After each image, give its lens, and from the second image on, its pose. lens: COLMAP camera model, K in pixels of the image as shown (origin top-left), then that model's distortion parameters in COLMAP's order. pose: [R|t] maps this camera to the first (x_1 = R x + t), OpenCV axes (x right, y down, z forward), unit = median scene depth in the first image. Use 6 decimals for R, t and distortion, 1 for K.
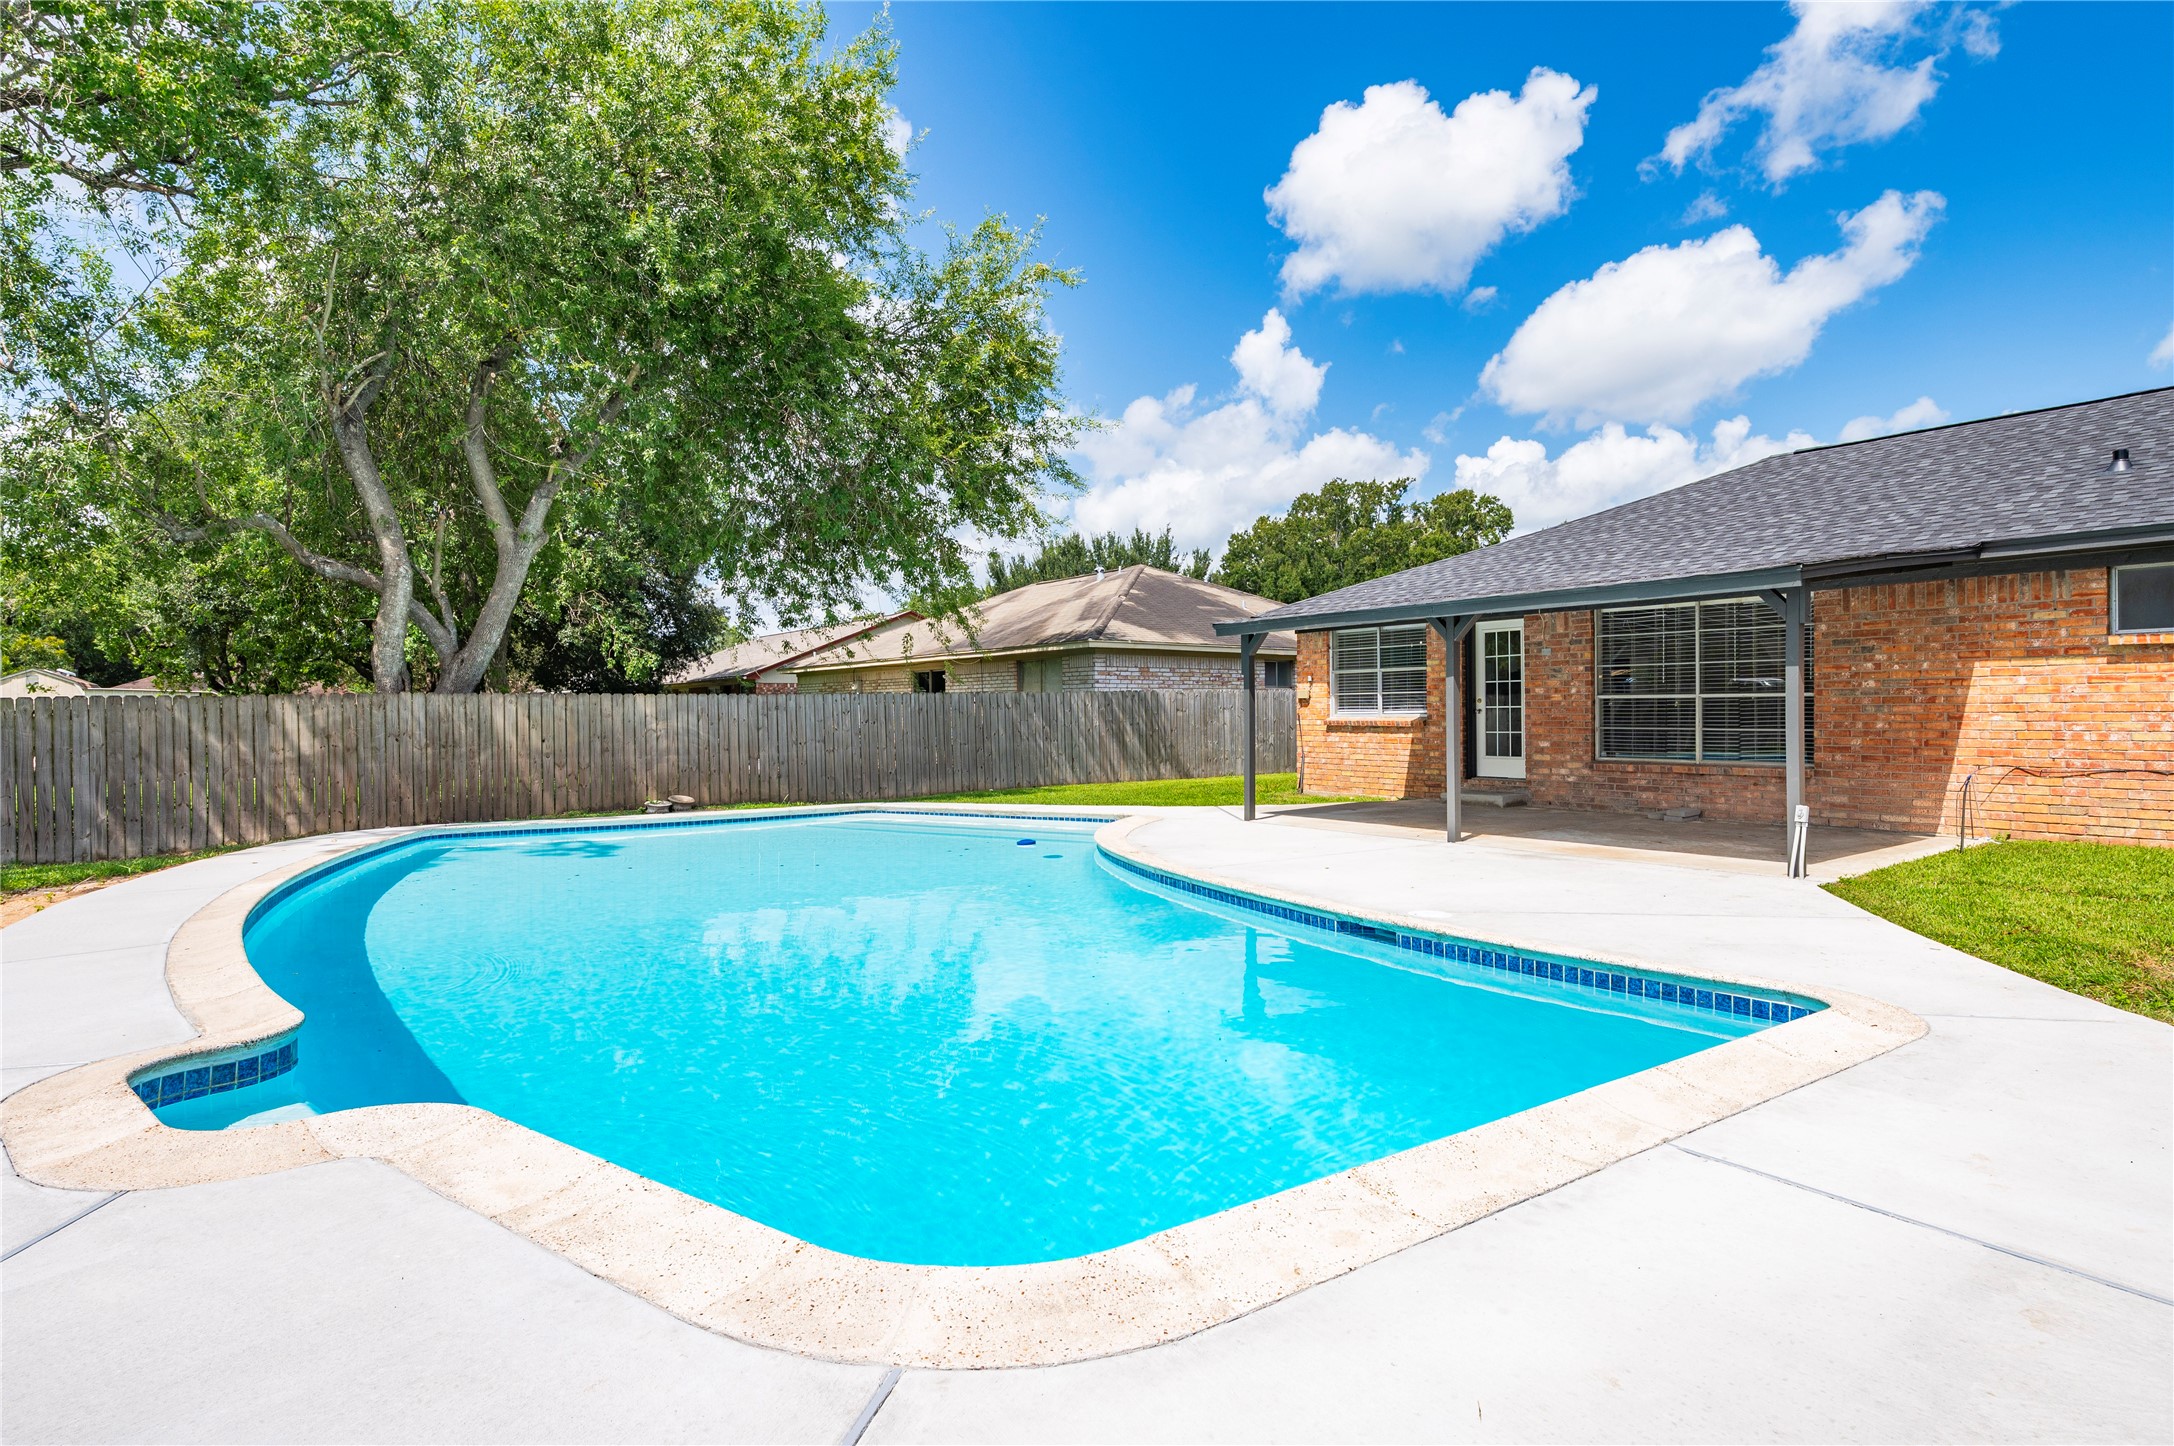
lens RADIAL K [[1175.5, 0, 1112.6], [0, 1175.5, 719.5], [0, 0, 1]] dist [0.000439, -0.002686]
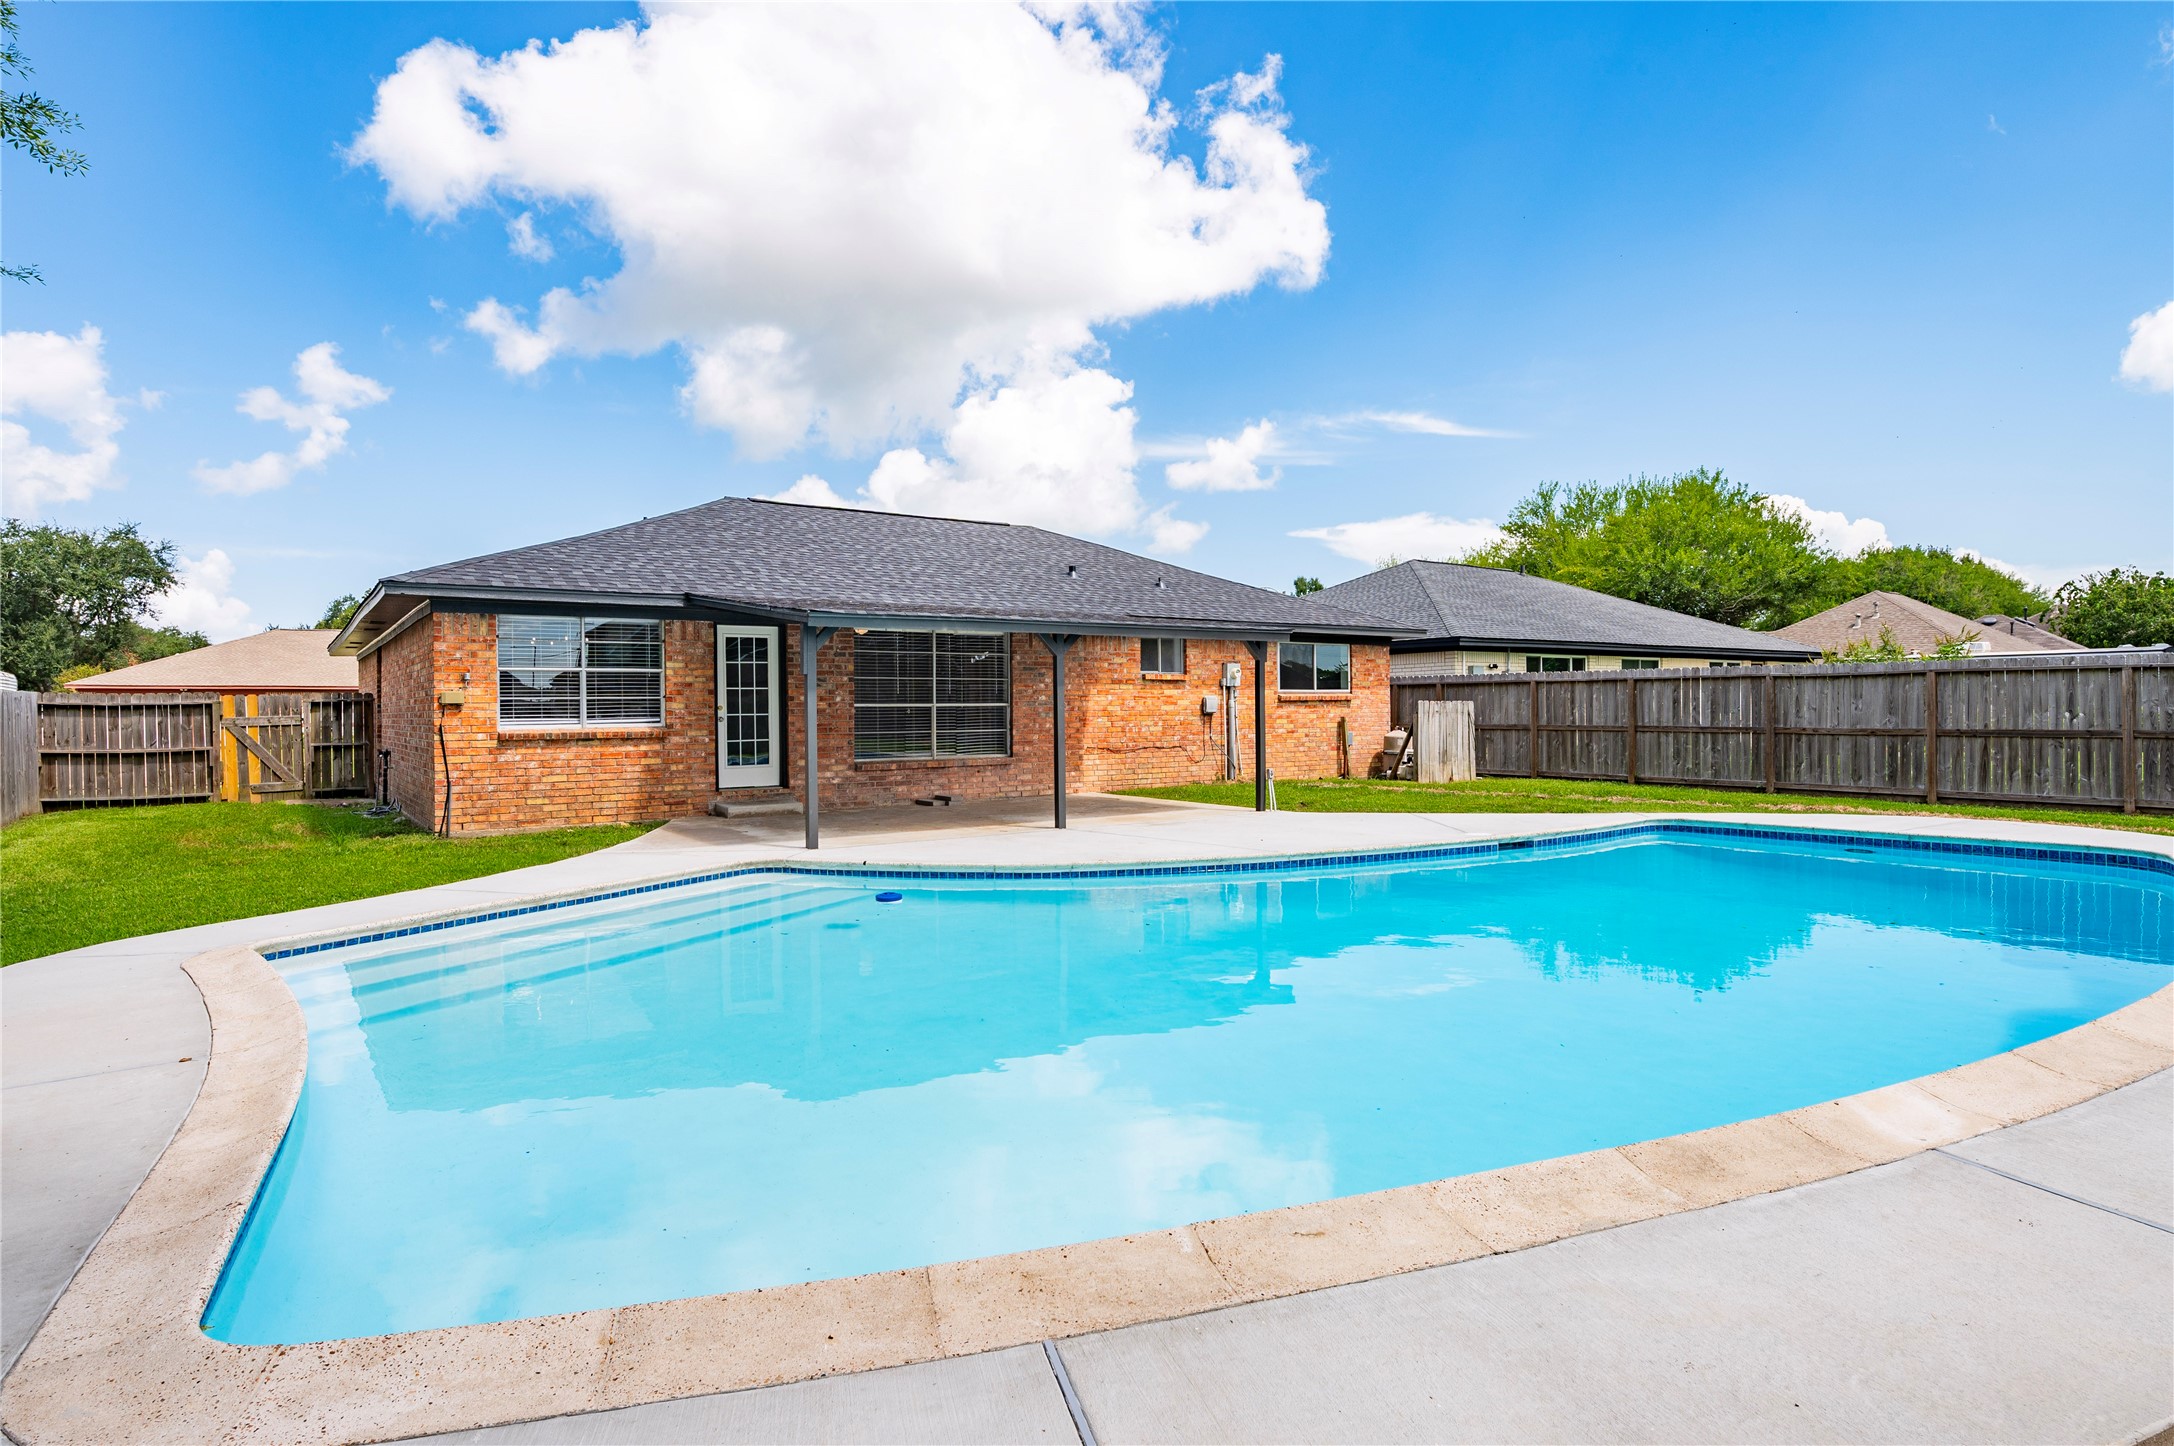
lens RADIAL K [[1175.5, 0, 1095.1], [0, 1175.5, 723.0], [0, 0, 1]] dist [0.000439, -0.002686]
pose [[0.003050, -0.005071, 0.999982, -0.650591], [0.016420, 0.999853, 0.005020, -0.003846], [-0.999861, 0.016405, 0.003132, 0.716405]]
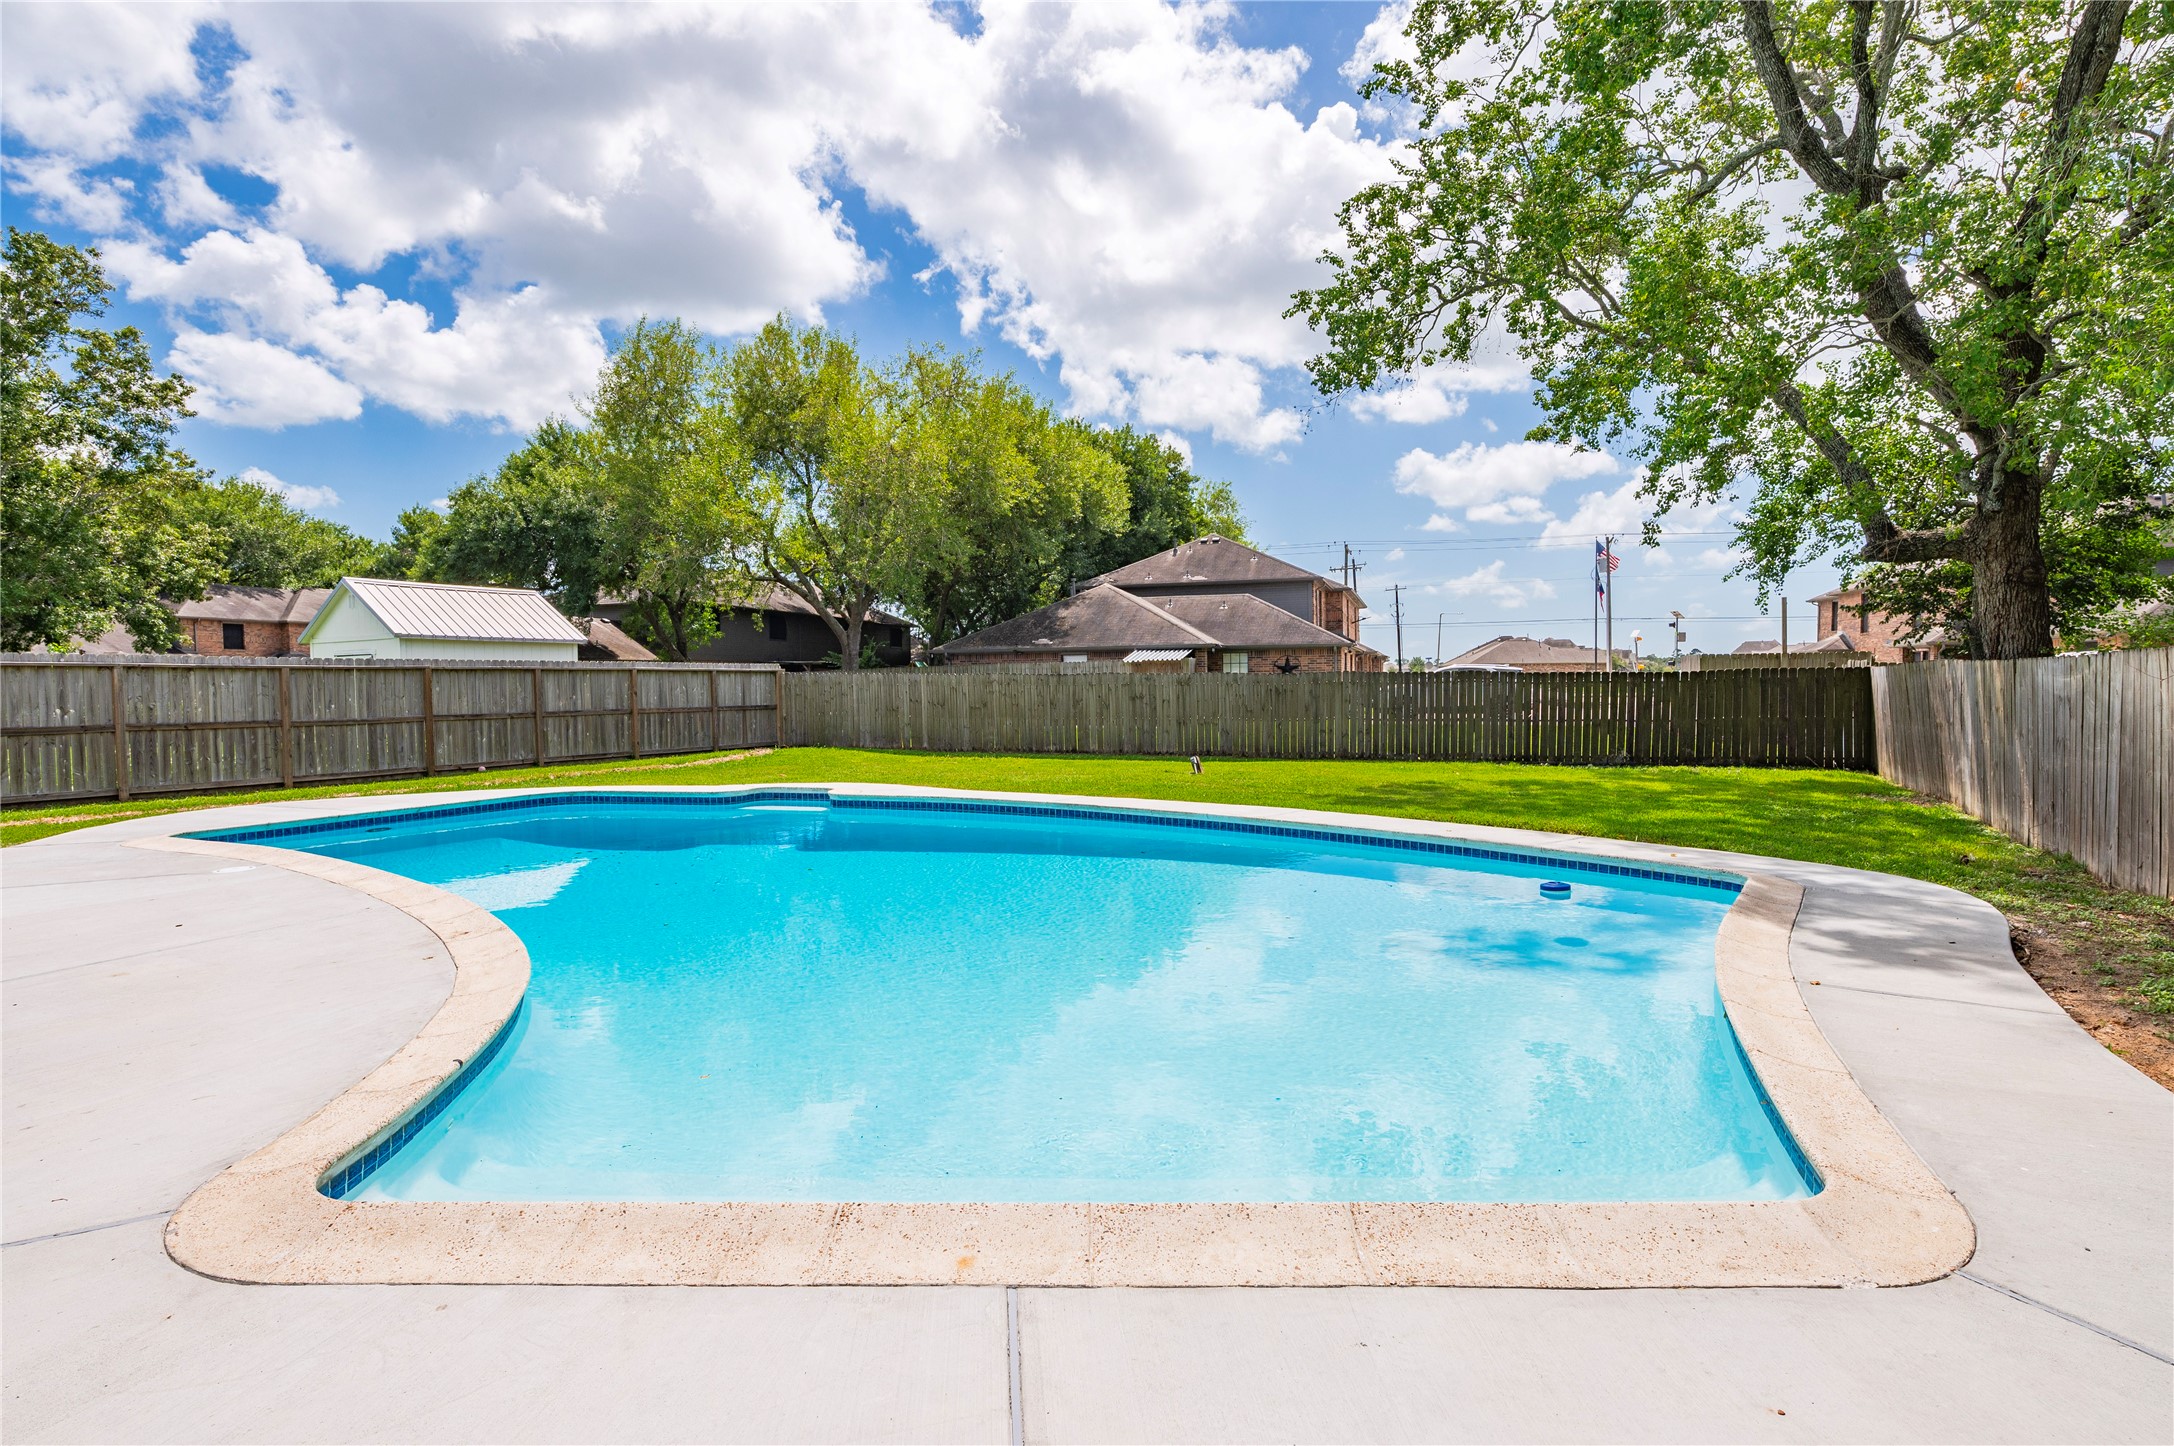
lens RADIAL K [[1091.3, 0, 1094.6], [0, 1091.3, 715.3], [0, 0, 1]] dist [0.005082, 0.000550]
pose [[-0.902160, 0.030386, -0.430331, -0.029397], [0.013831, 0.999041, 0.041547, -0.015918], [0.431180, 0.031530, -0.901715, 1.139353]]
